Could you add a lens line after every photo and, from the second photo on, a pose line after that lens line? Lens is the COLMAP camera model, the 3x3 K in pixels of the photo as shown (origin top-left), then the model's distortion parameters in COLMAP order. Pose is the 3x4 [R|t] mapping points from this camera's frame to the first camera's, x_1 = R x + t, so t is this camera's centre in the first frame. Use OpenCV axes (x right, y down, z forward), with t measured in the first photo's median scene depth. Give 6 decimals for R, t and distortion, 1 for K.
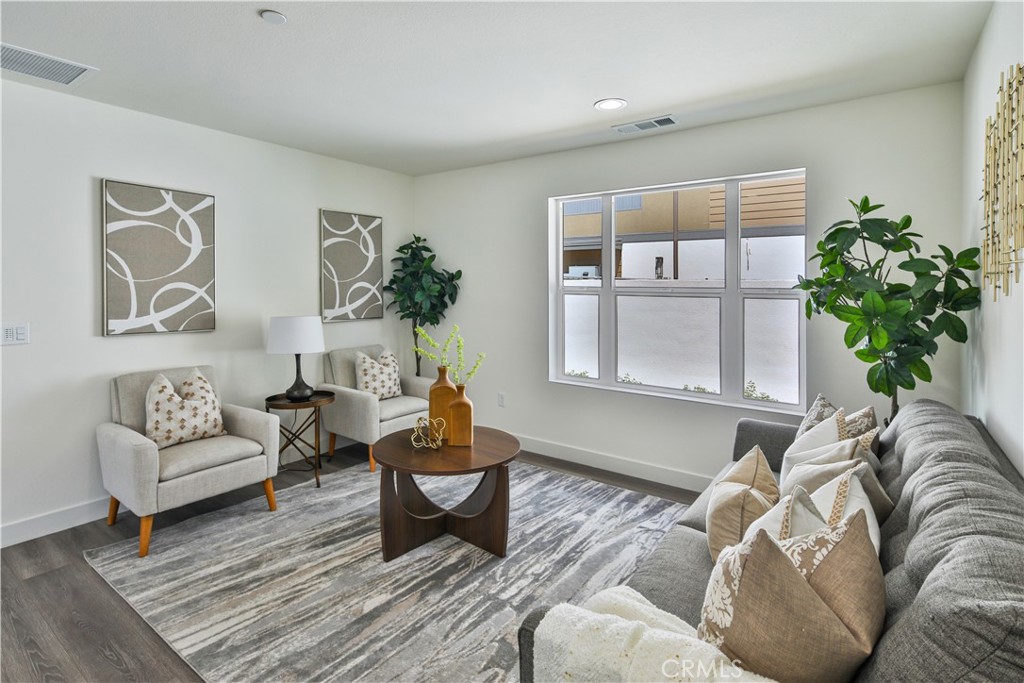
lens RADIAL K [[543.1, 0, 398.1], [0, 543.1, 297.3], [0, 0, 1]] dist [-0.002178, -0.000344]
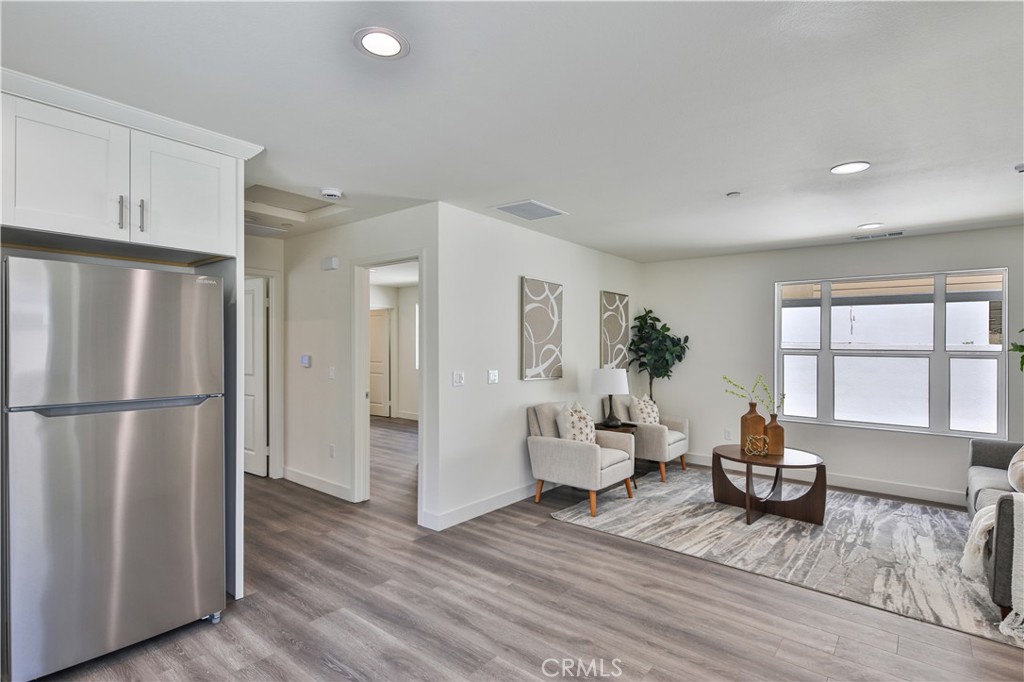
lens RADIAL K [[521.2, 0, 403.6], [0, 521.2, 344.3], [0, 0, 1]] dist [0.002229, -0.011810]
pose [[0.997486, 0.006285, -0.070587, -0.774369], [-0.008002, 0.999679, -0.024060, 0.010664], [0.070413, 0.024564, 0.997215, -0.486781]]
